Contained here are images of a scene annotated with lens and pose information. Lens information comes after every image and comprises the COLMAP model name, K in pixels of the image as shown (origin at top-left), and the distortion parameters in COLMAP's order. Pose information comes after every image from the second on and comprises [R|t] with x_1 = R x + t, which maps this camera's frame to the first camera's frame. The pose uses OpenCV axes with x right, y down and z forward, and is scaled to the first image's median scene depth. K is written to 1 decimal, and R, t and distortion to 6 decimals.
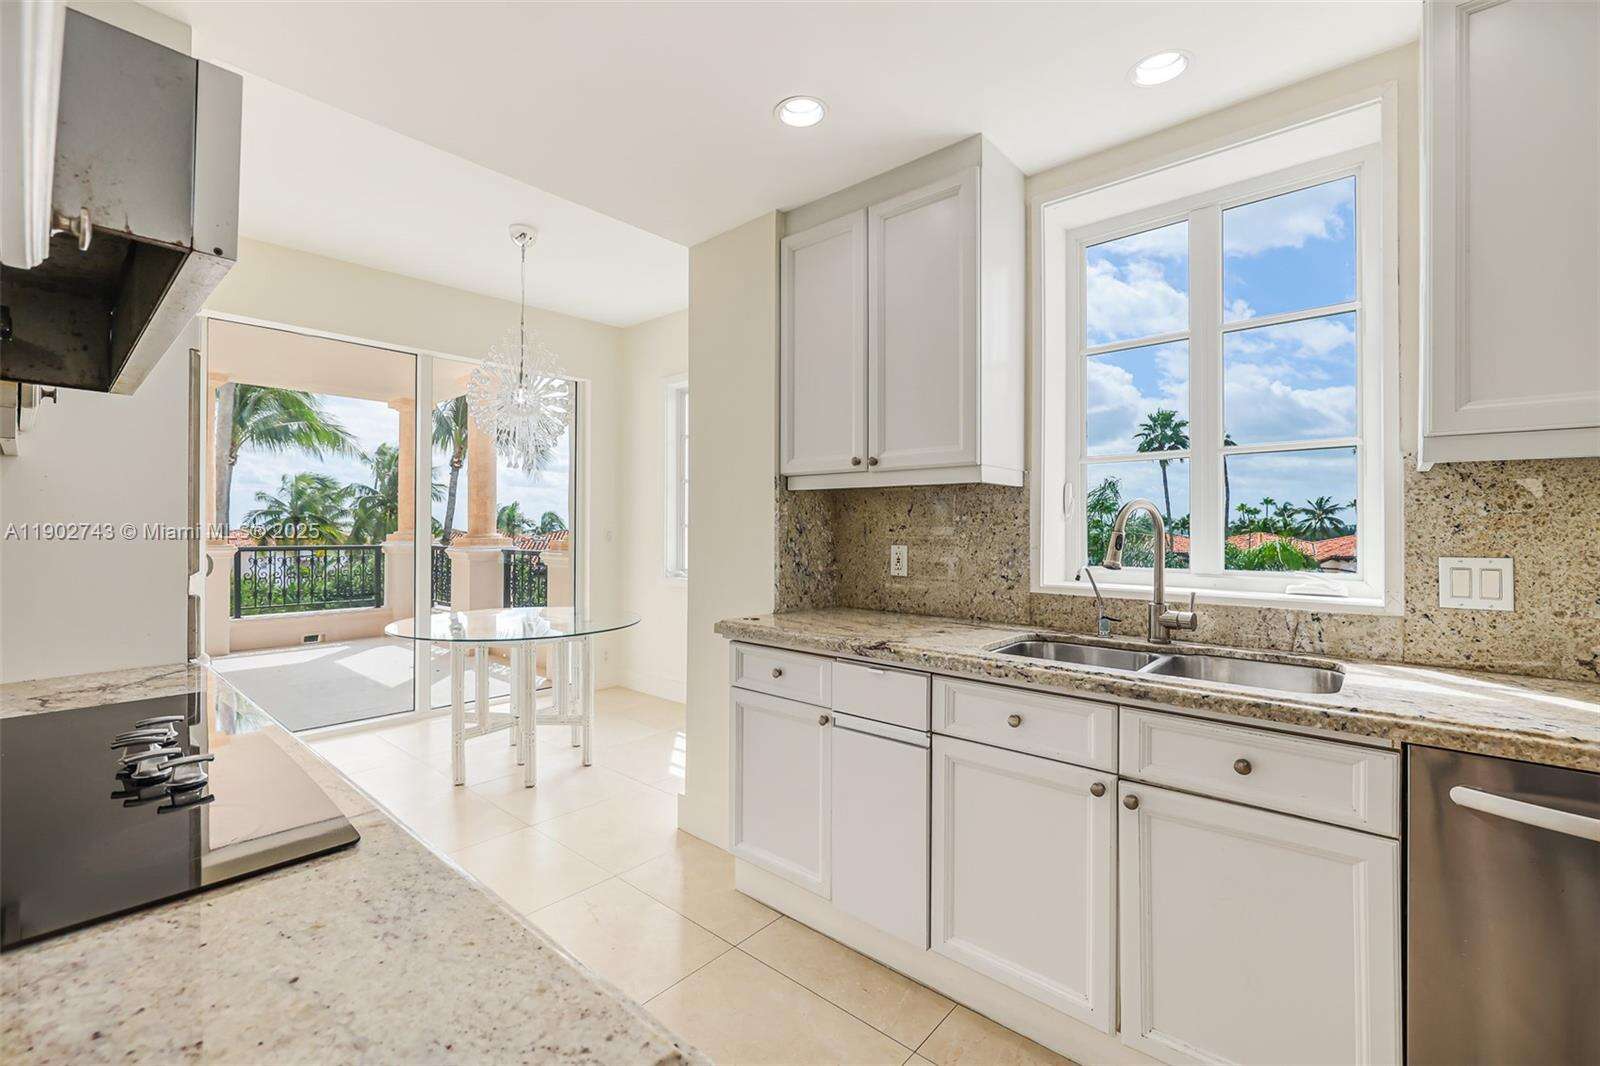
lens RADIAL K [[683.0, 0, 779.3], [0, 683.0, 531.5], [0, 0, 1]] dist [-0.001838, -0.000589]
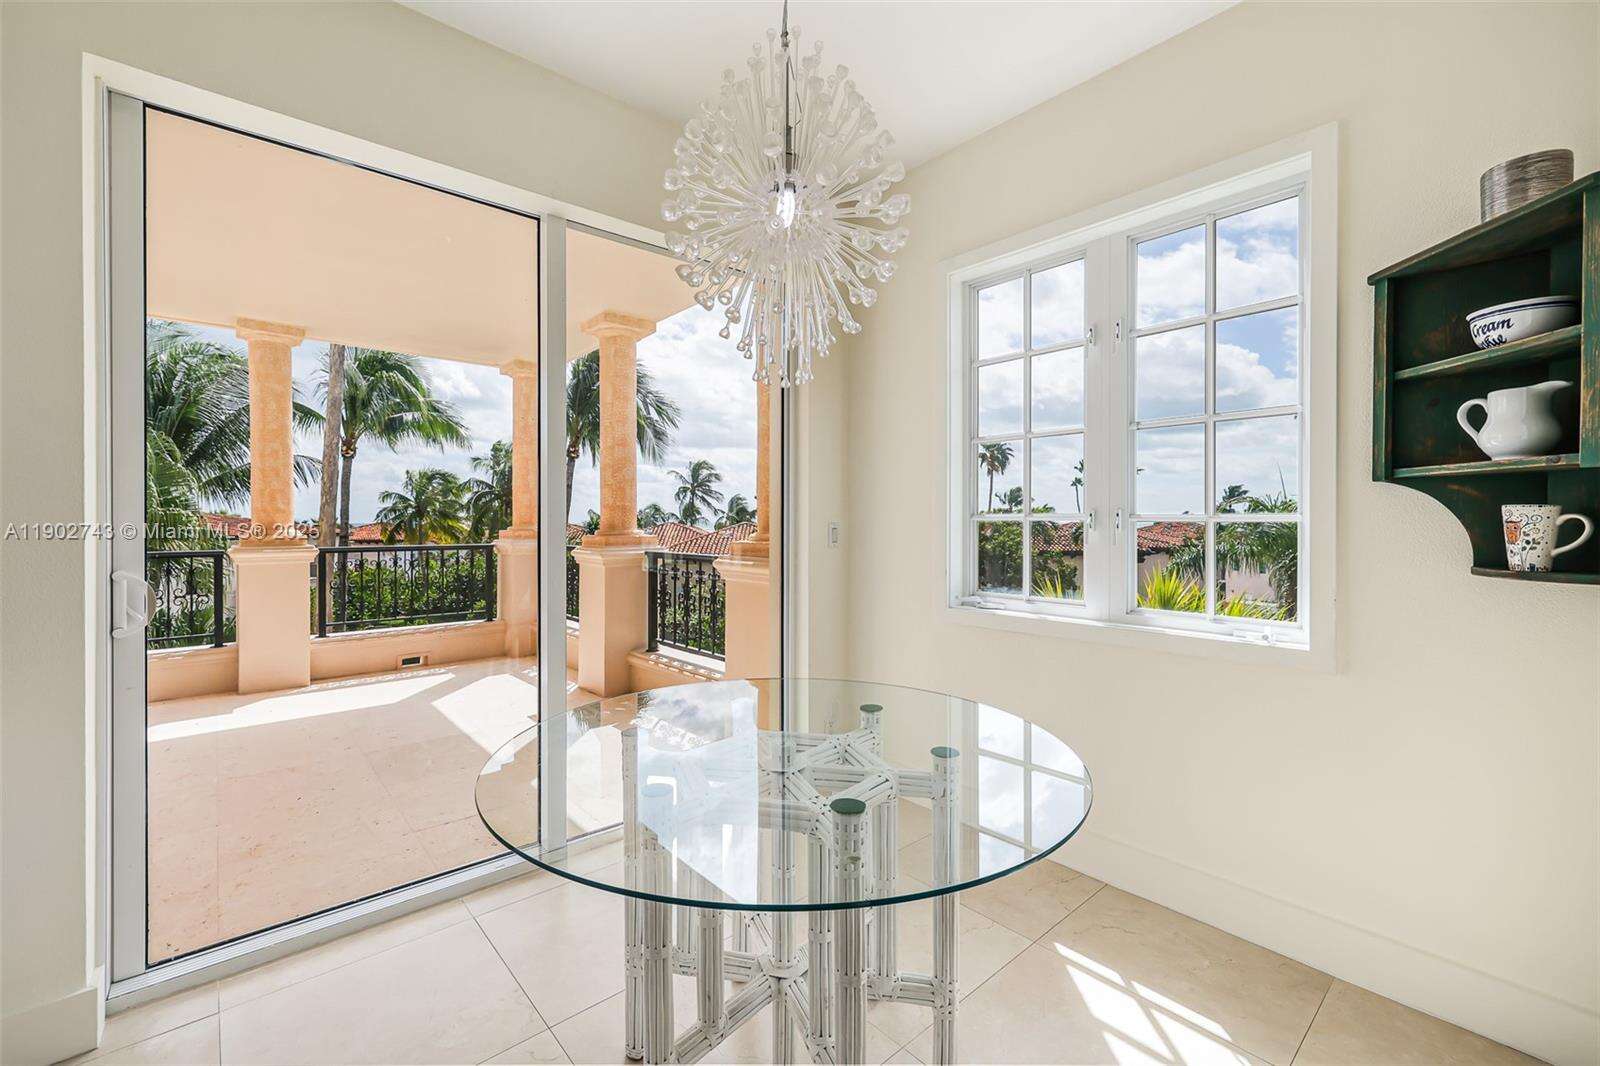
lens RADIAL K [[683.0, 0, 815.5], [0, 683.0, 530.8], [0, 0, 1]] dist [-0.001838, -0.000589]
pose [[0.995692, -0.002932, -0.092674, -0.057214], [0.003864, 0.999944, 0.009875, -0.001229], [0.092639, -0.010191, 0.995648, 0.103068]]
